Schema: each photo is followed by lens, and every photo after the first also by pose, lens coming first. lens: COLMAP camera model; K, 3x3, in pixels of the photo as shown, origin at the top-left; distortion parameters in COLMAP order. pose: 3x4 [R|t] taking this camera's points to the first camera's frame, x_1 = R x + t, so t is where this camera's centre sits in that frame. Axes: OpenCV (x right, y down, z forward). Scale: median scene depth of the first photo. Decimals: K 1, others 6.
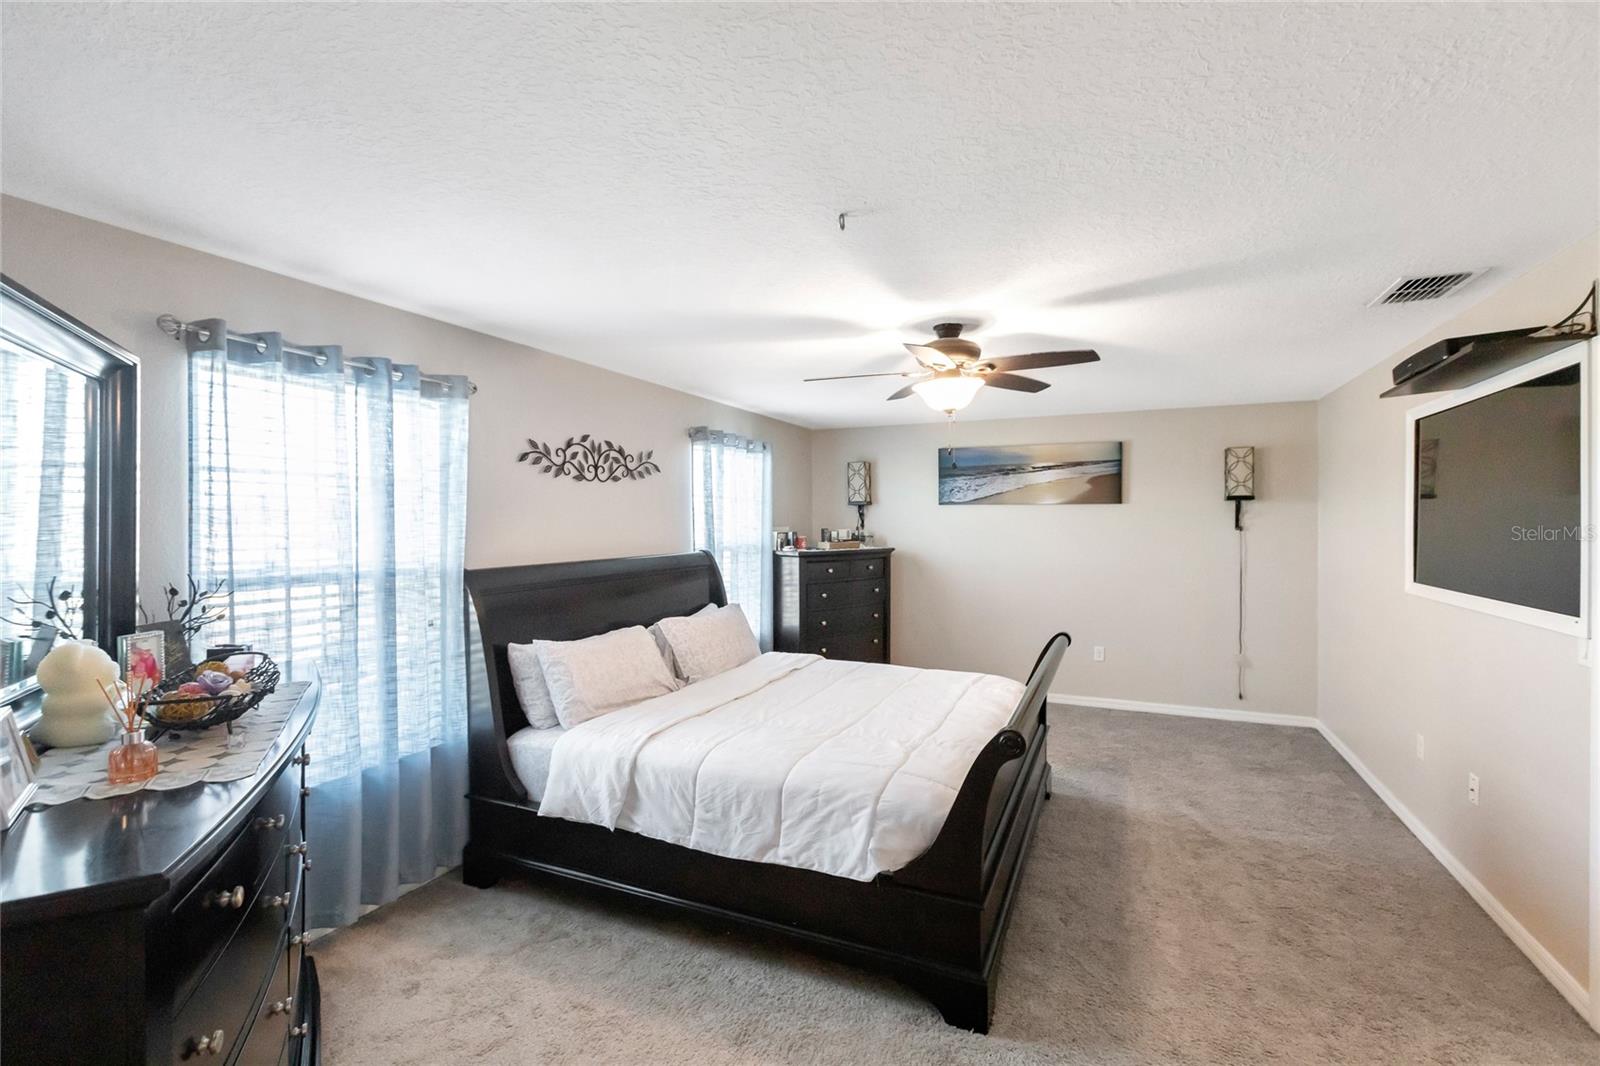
lens RADIAL K [[706.9, 0, 800.7], [0, 706.9, 525.8], [0, 0, 1]] dist [-0.000109, 0.000002]
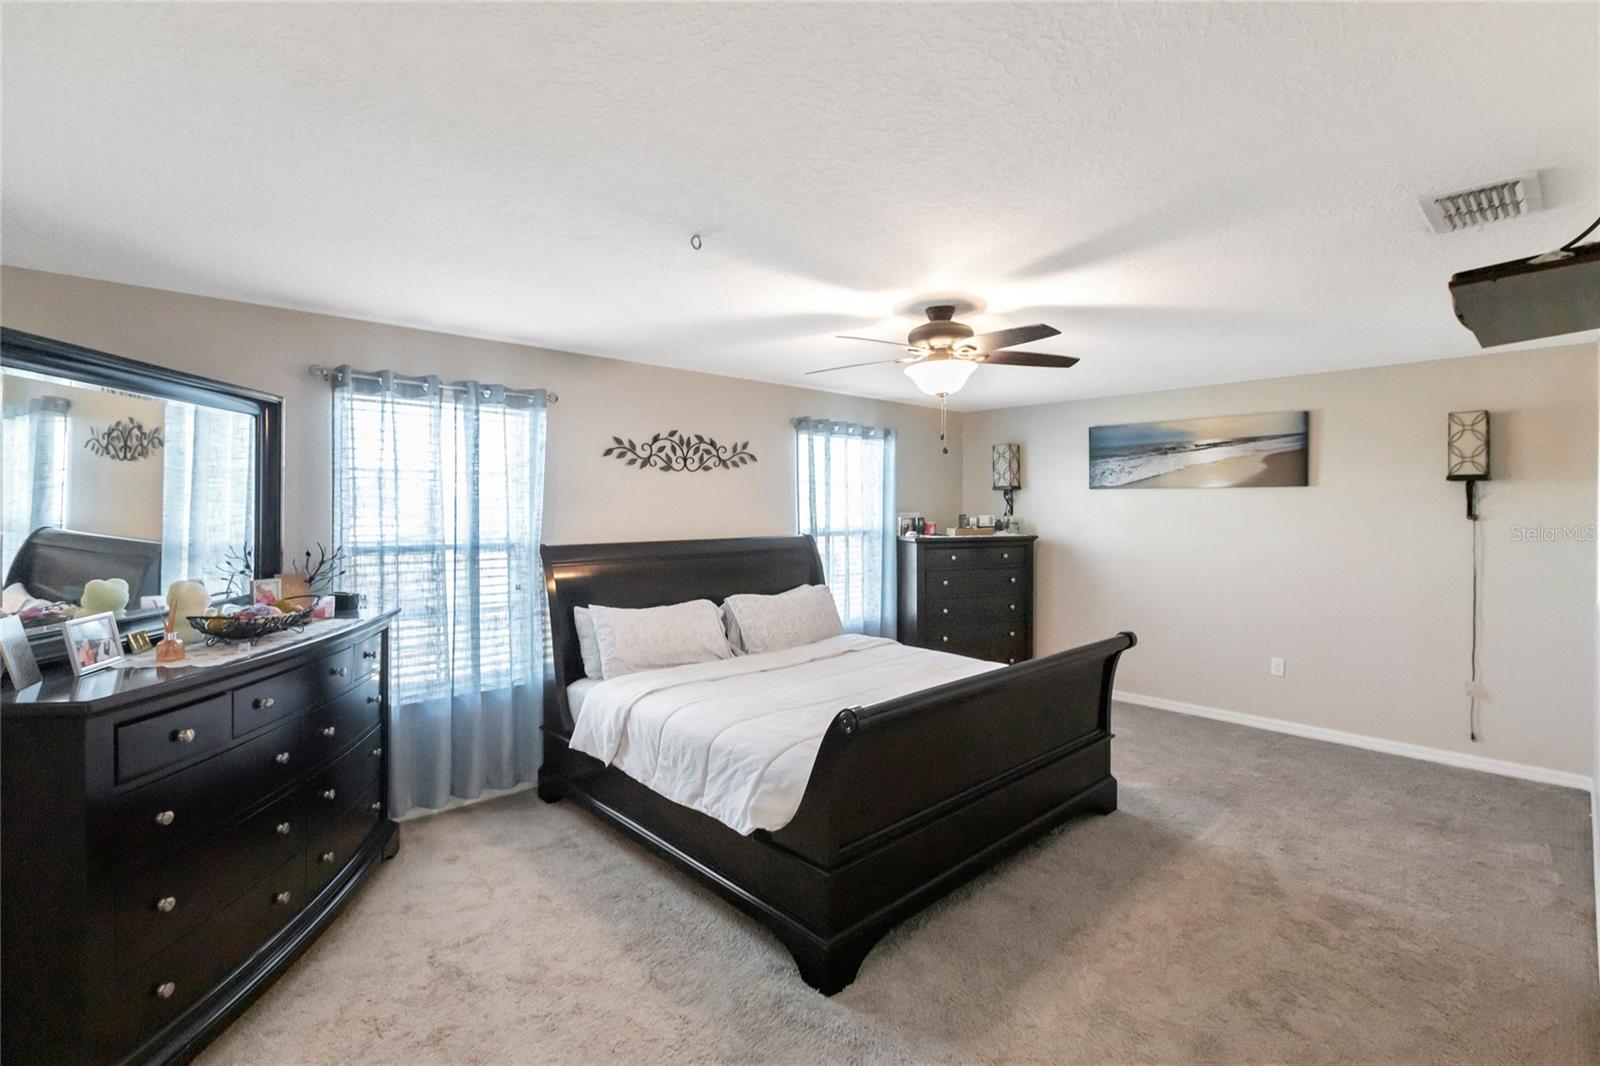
lens RADIAL K [[726.9, 0, 801.9], [0, 726.9, 511.9], [0, 0, 1]] dist [-0.001066, -0.000543]
pose [[0.925374, 0.004919, -0.379023, 0.342681], [-0.004620, 0.999988, 0.001699, -0.000602], [0.379027, 0.000179, 0.925386, -0.005990]]
